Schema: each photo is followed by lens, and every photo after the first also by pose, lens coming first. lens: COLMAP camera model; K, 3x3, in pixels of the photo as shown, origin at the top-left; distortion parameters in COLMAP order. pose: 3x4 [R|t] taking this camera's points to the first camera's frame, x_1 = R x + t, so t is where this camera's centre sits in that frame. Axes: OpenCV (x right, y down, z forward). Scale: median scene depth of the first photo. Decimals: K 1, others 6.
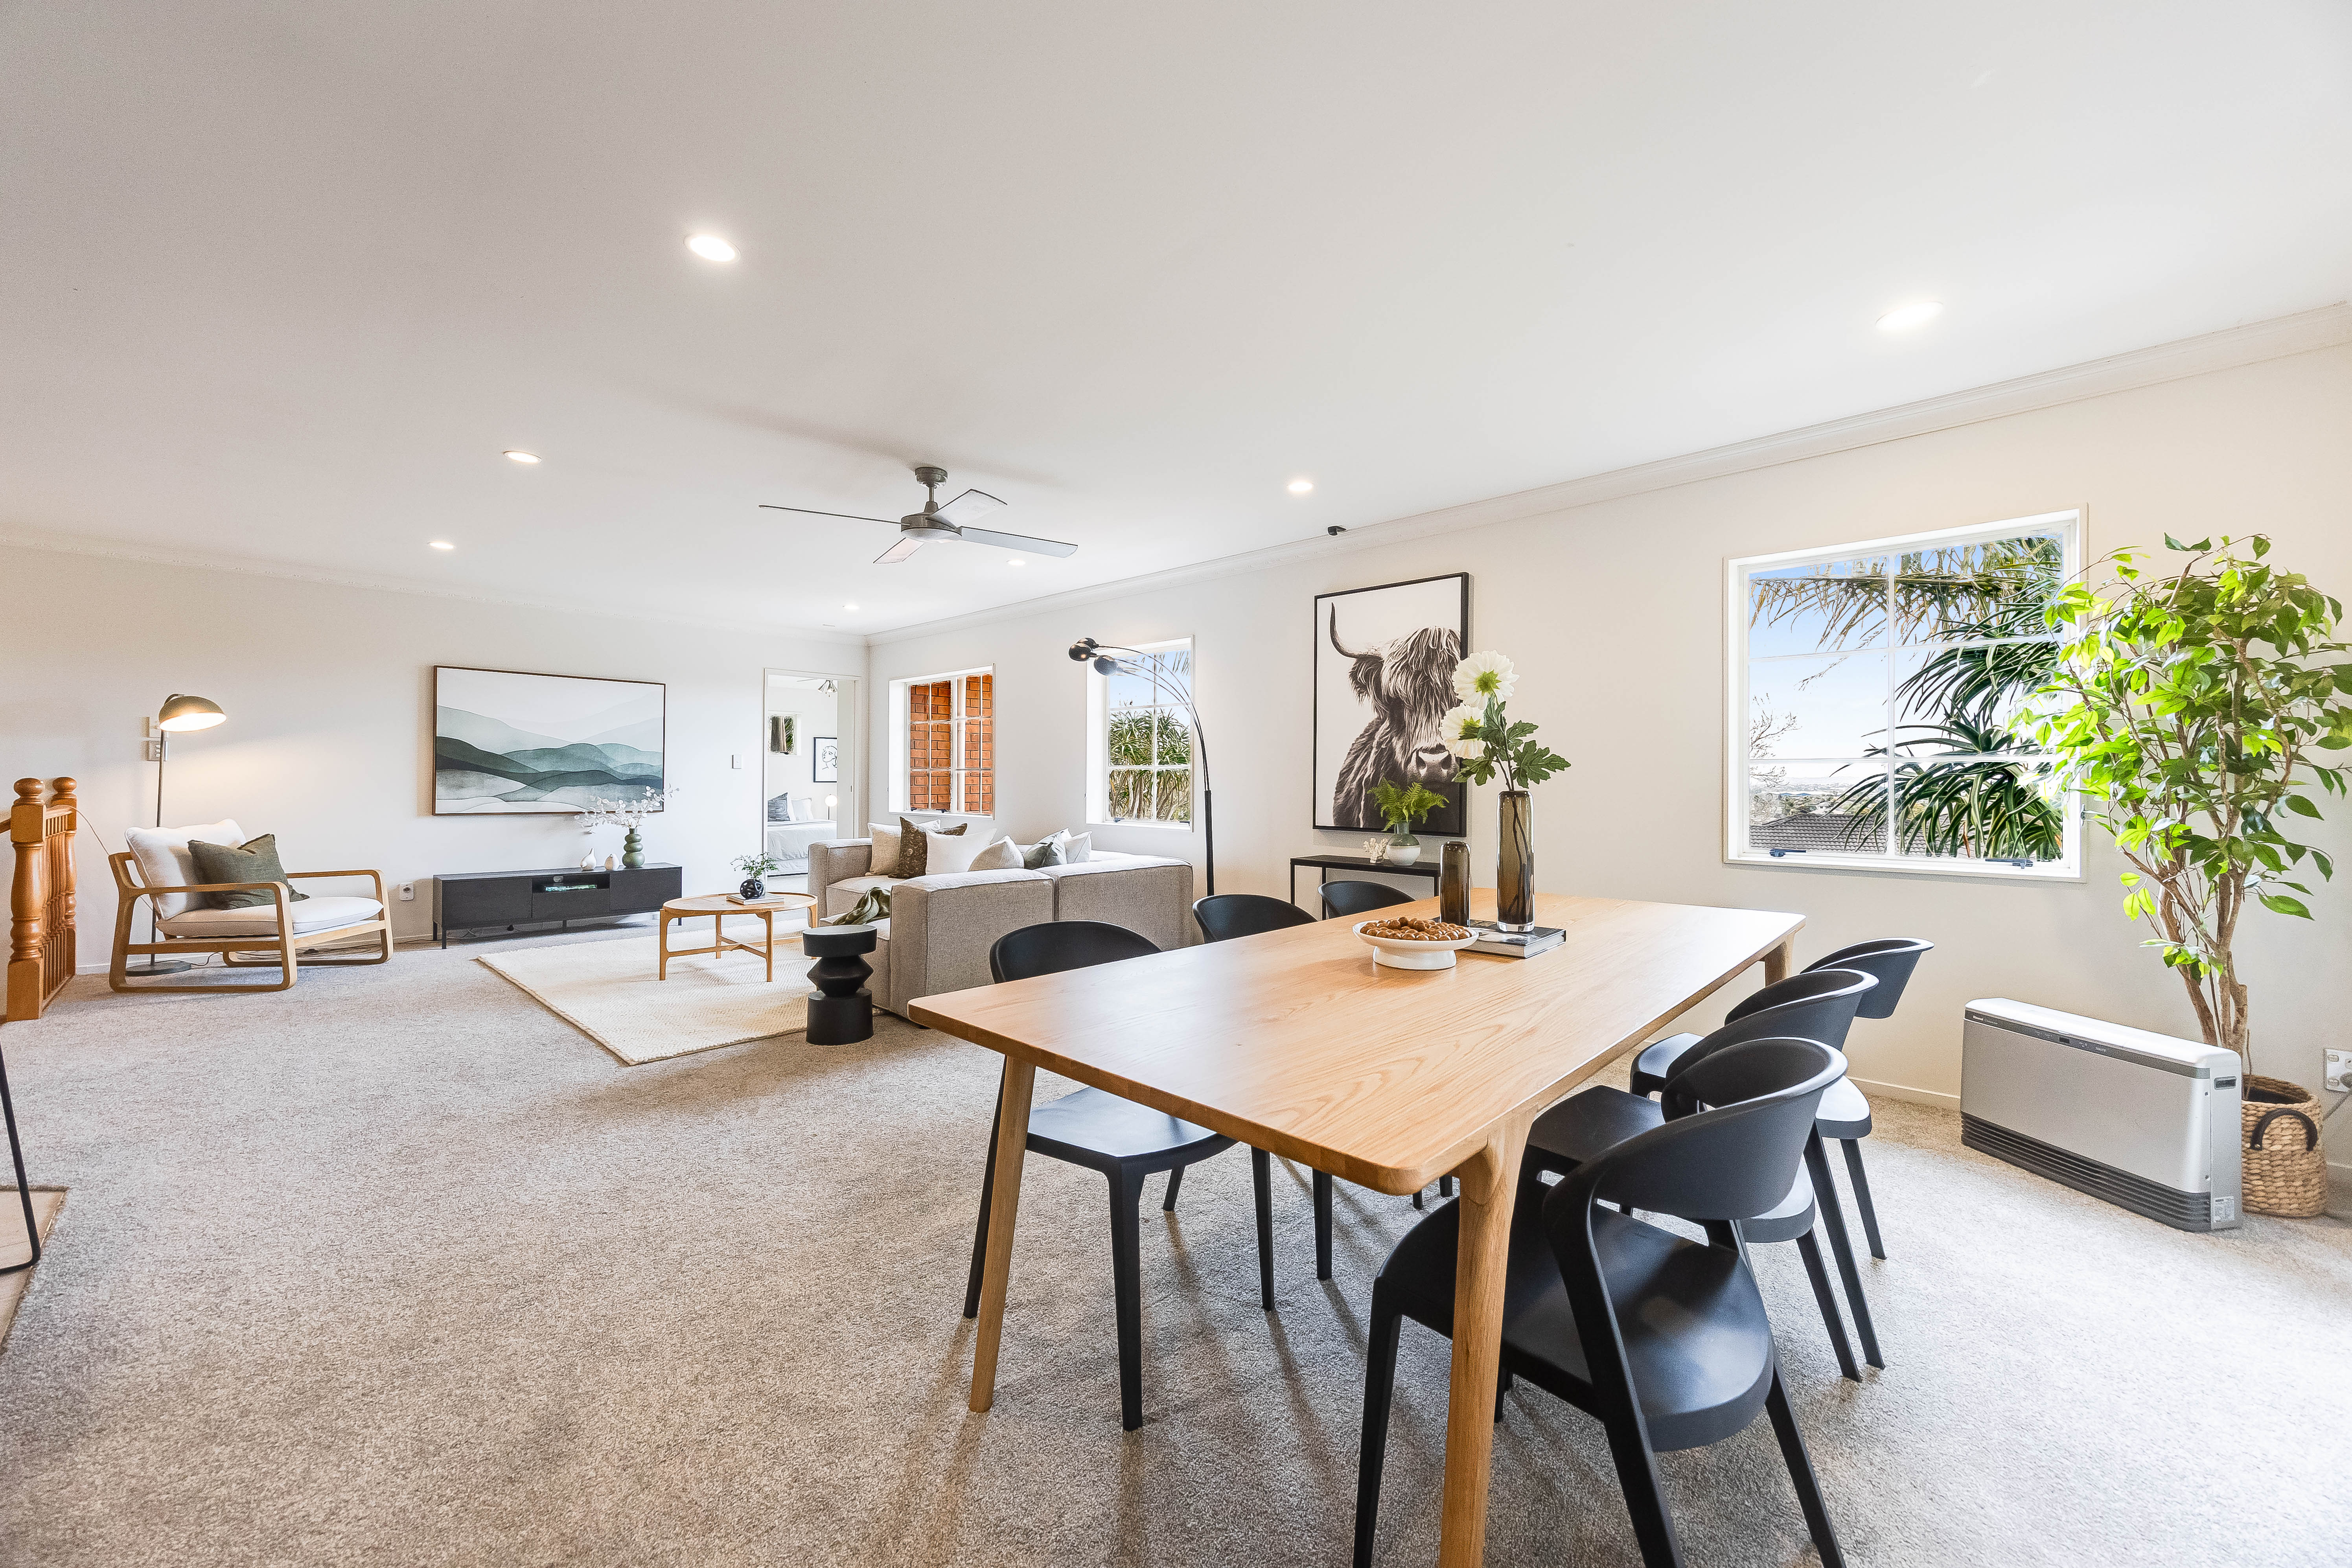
lens RADIAL K [[913.5, 0, 1173.6], [0, 913.5, 785.3], [0, 0, 1]] dist [-0.000706, 0.000108]
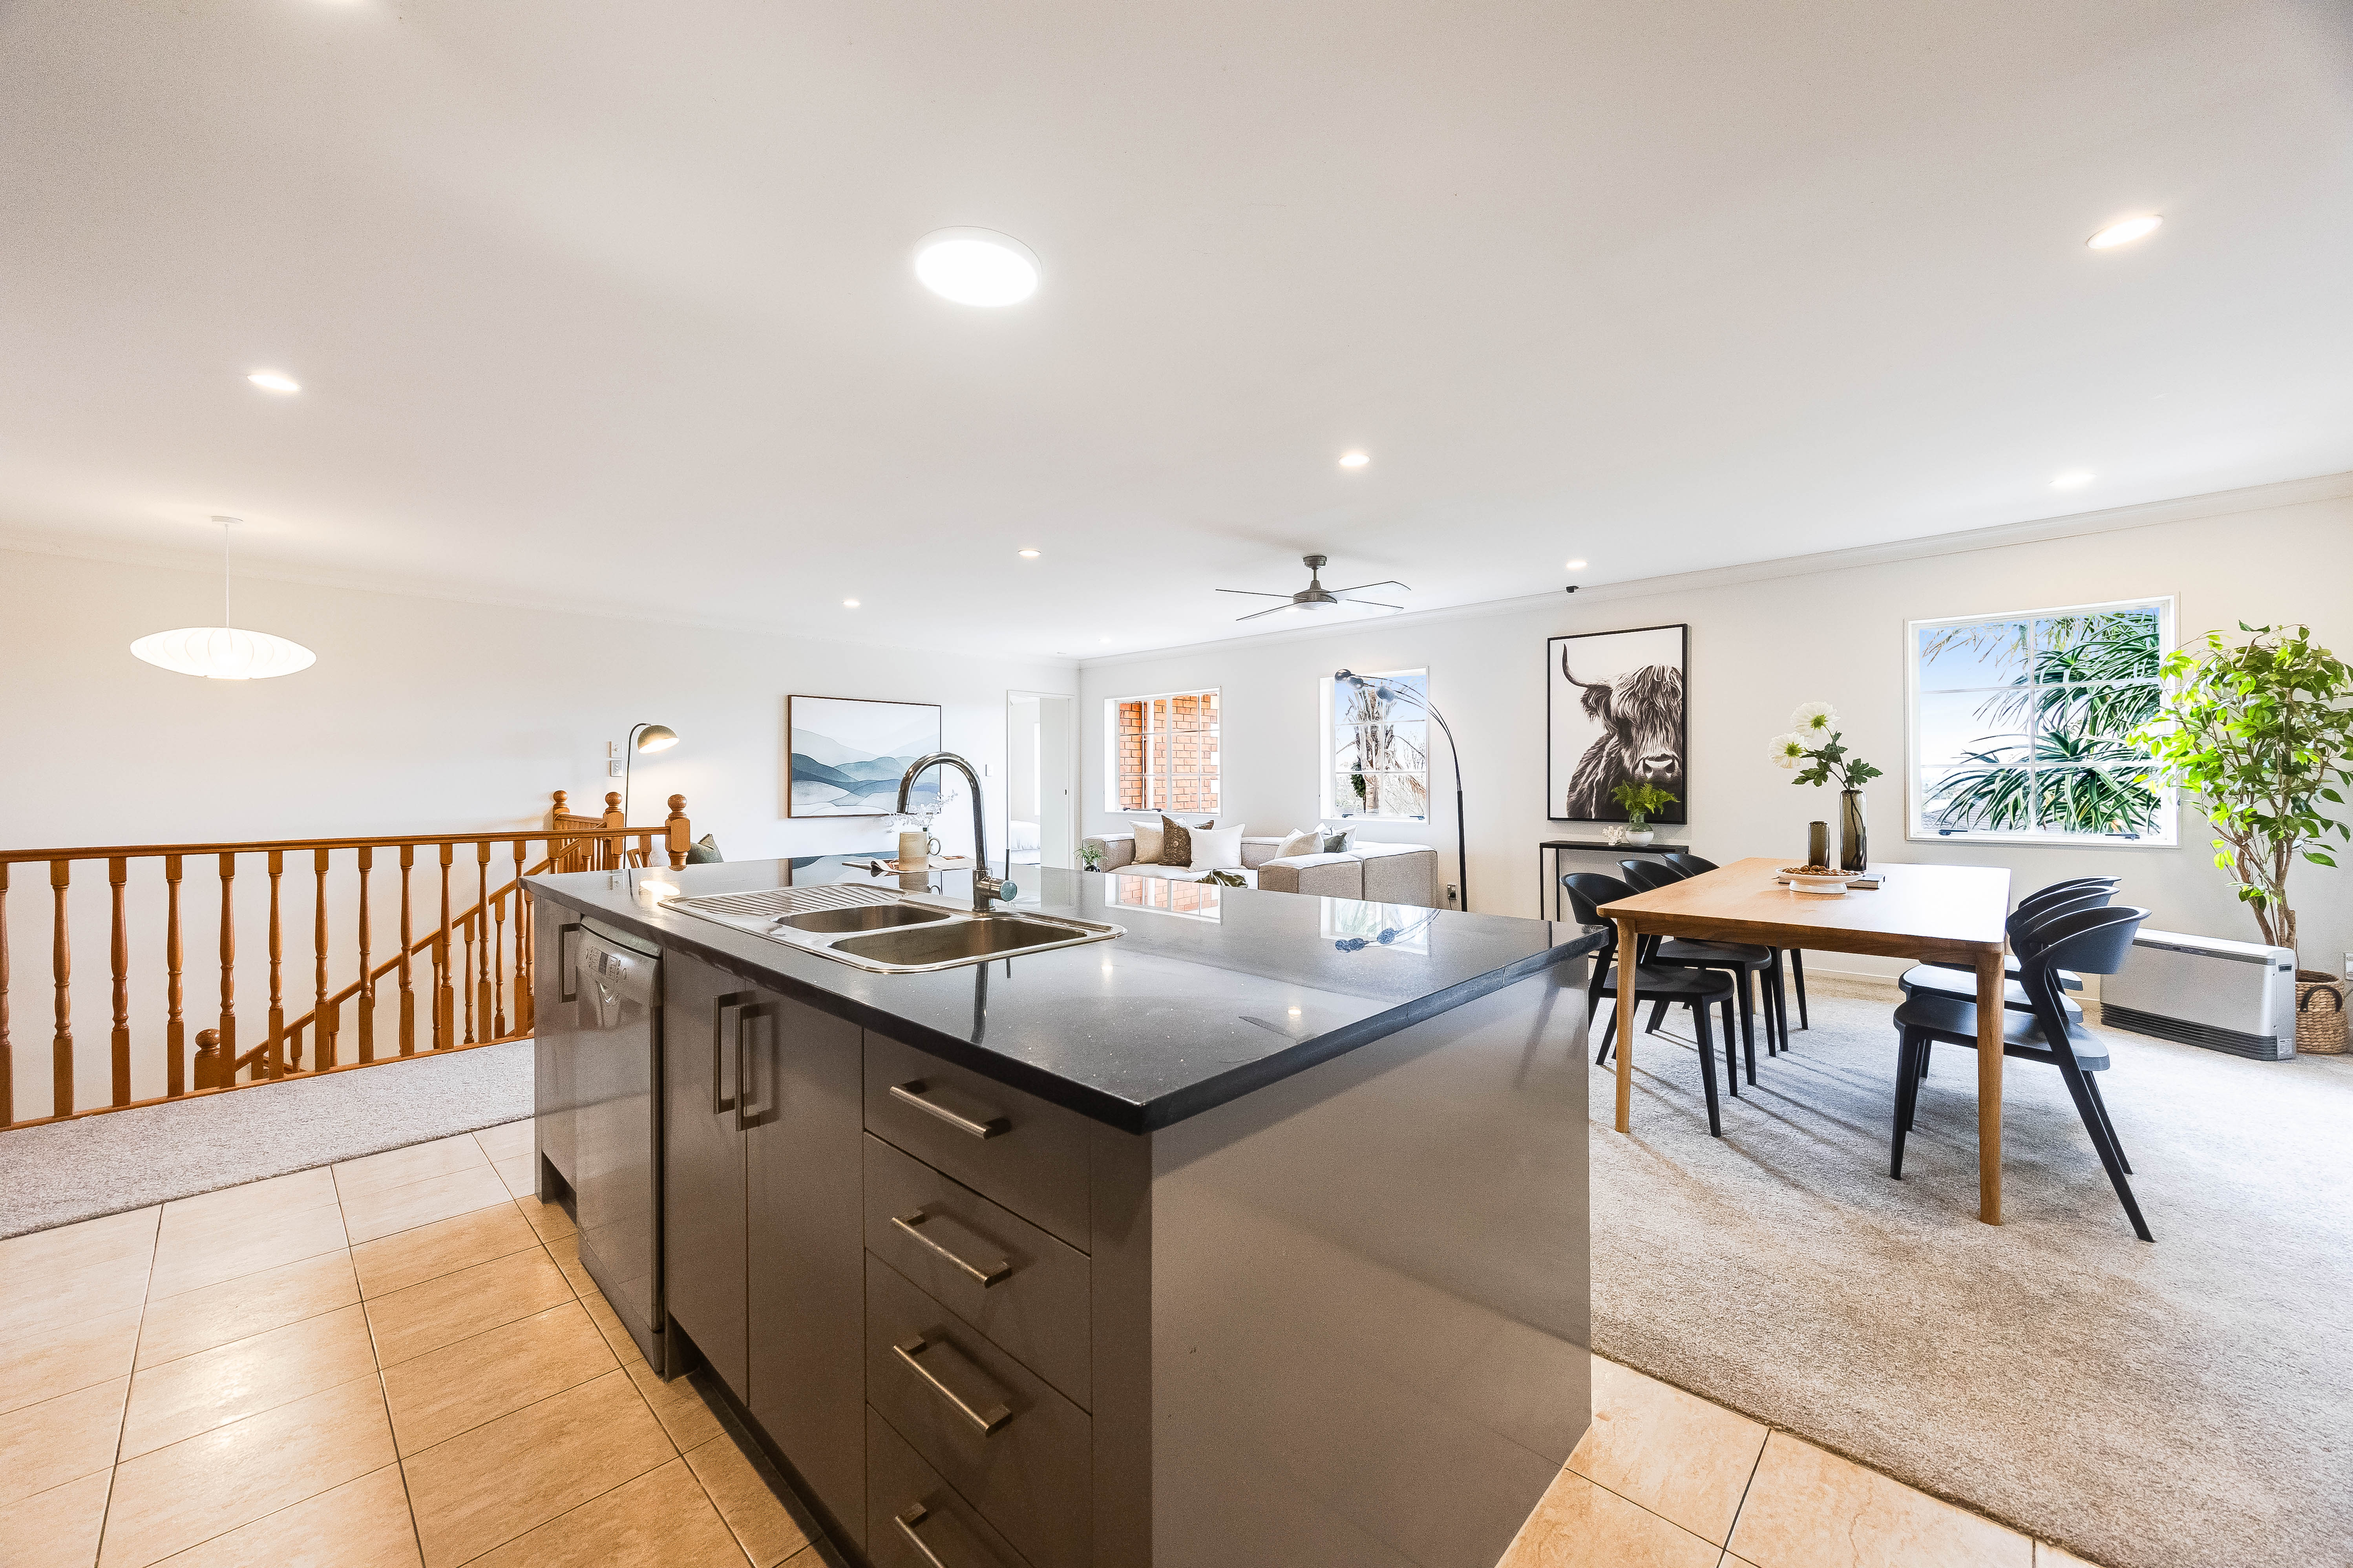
lens RADIAL K [[913.9, 0, 1180.0], [0, 913.9, 784.7], [0, 0, 1]] dist [-0.000706, 0.000108]
pose [[0.999934, -0.009781, 0.006011, -0.406014], [0.009784, 0.999952, -0.000419, -0.007407], [-0.006007, 0.000477, 0.999982, -0.302414]]
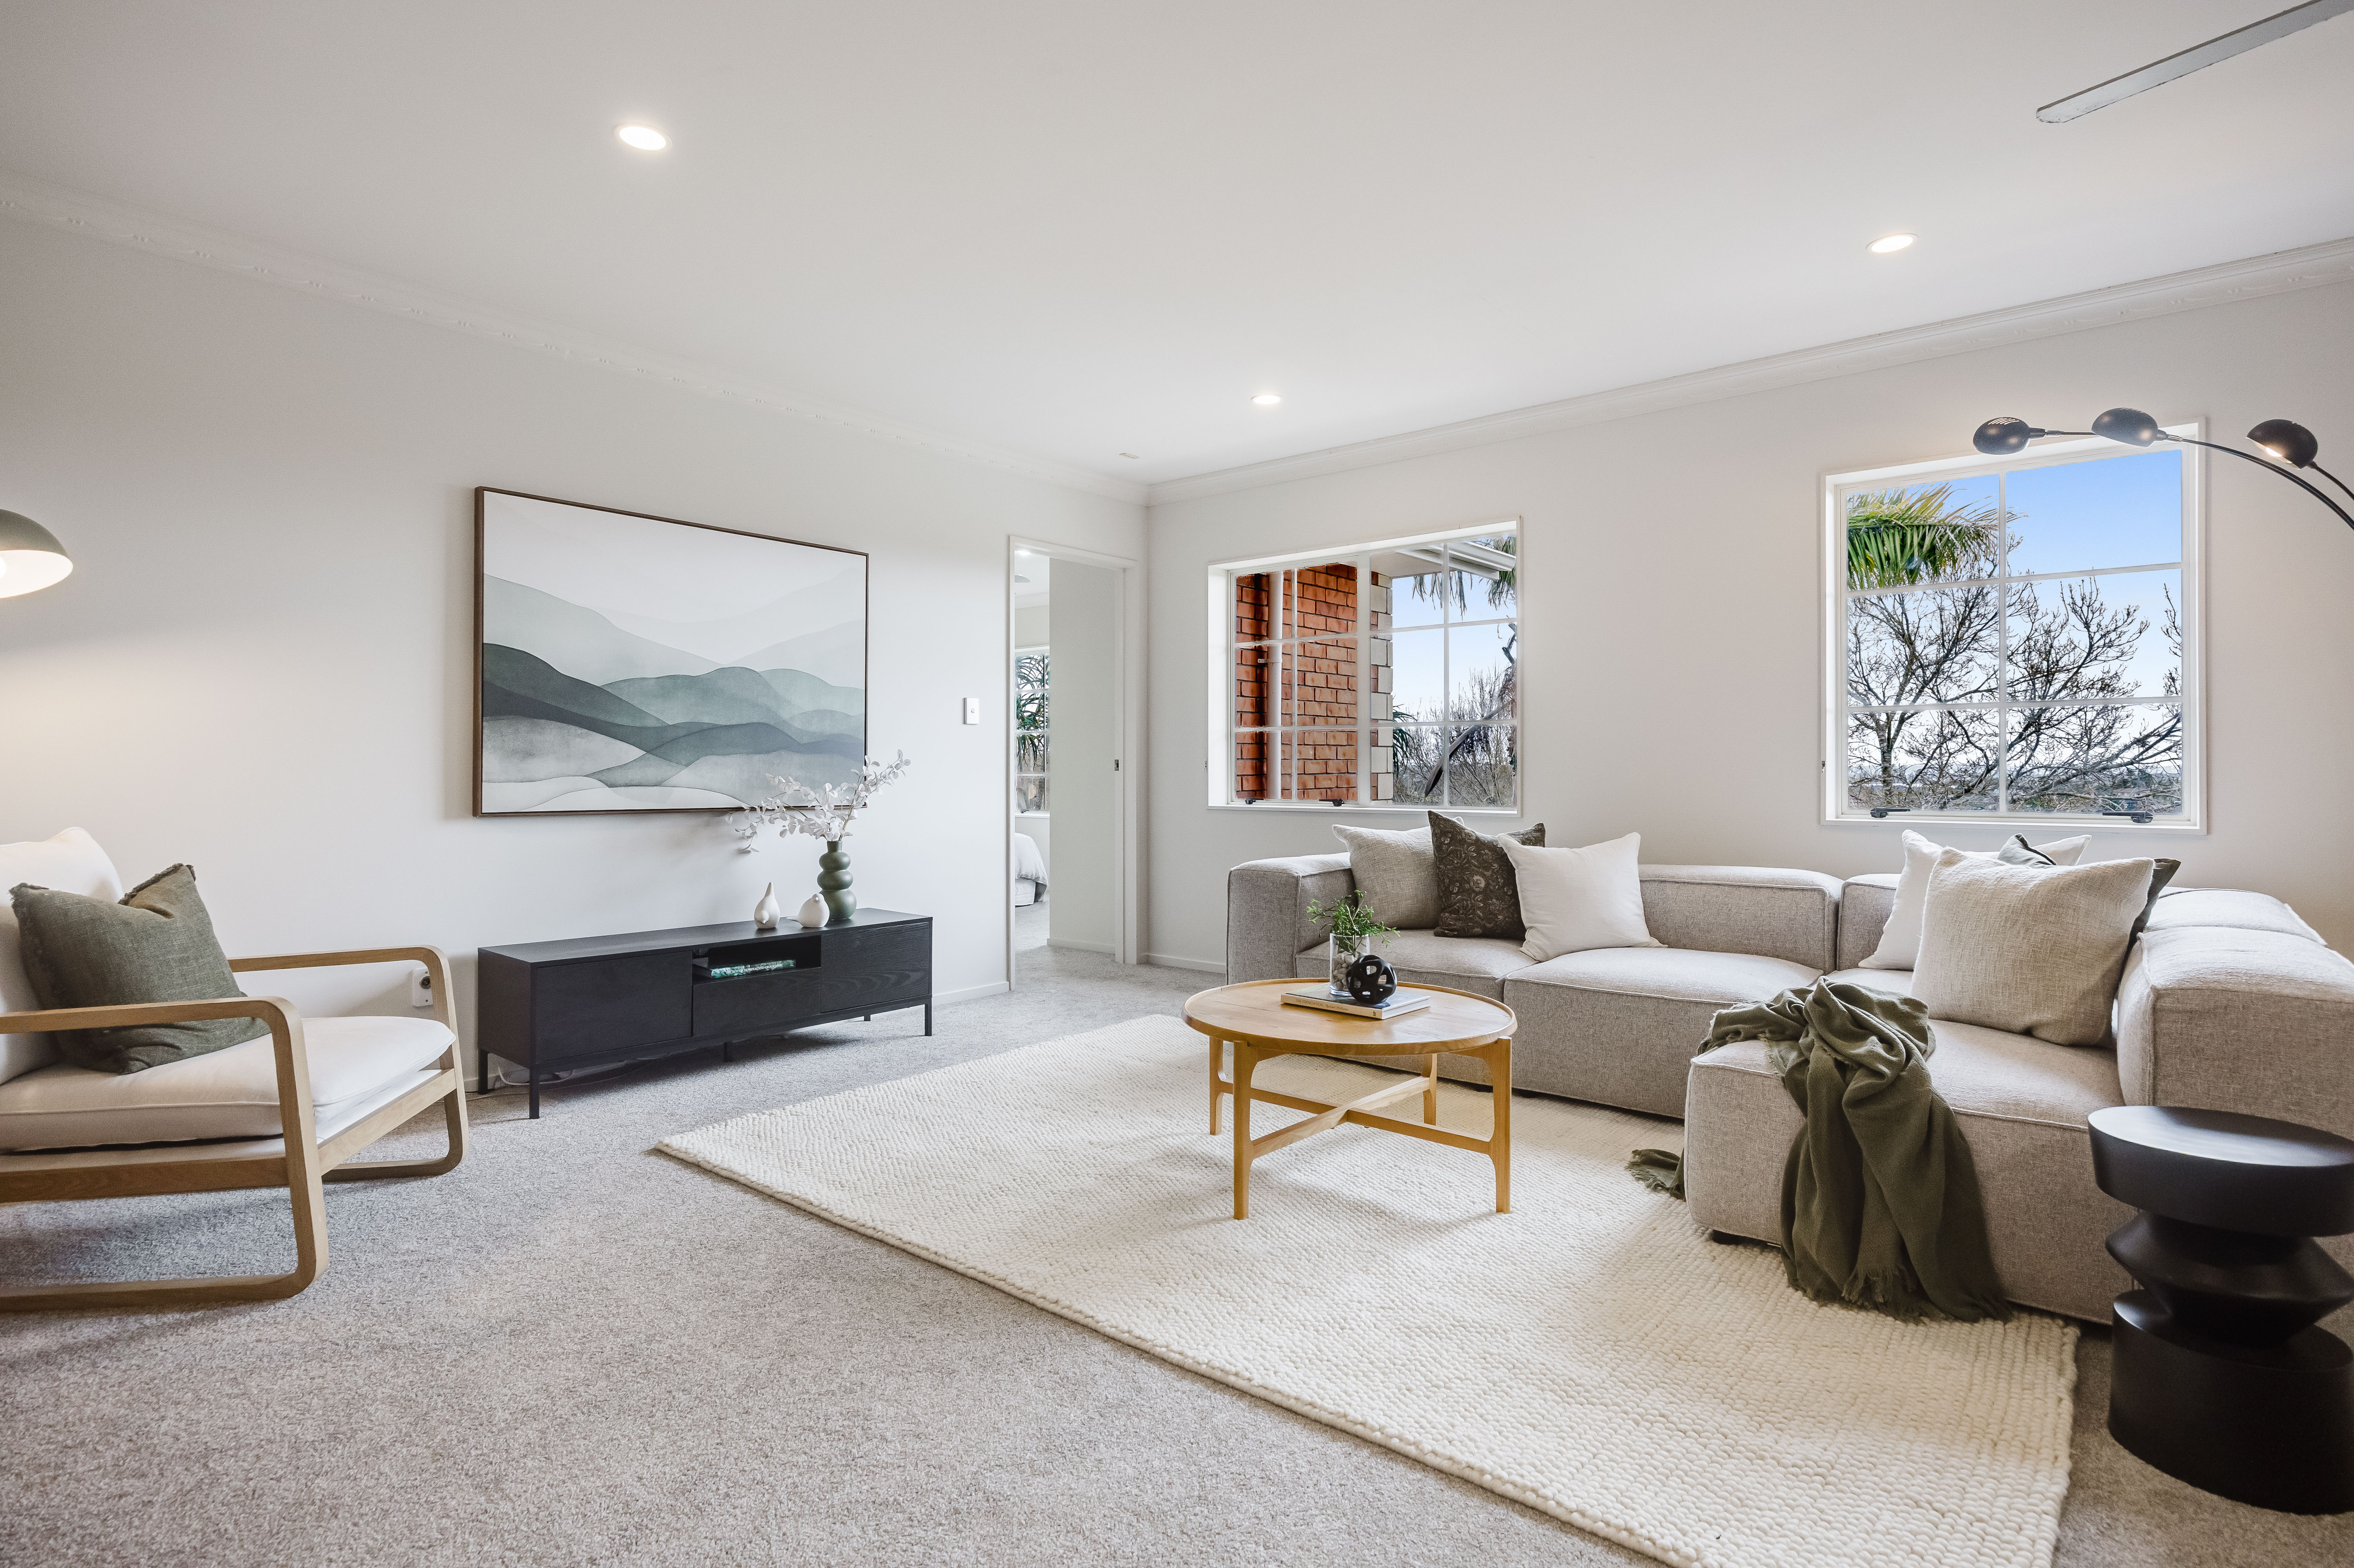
lens RADIAL K [[1204.1, 0, 1171.2], [0, 1204.1, 780.7], [0, 0, 1]] dist [0.000292, 0.000534]
pose [[0.998080, -0.007961, 0.061418, -0.686938], [0.008008, 0.999968, -0.000509, 0.025165], [-0.061412, 0.001000, 0.998112, 0.519696]]
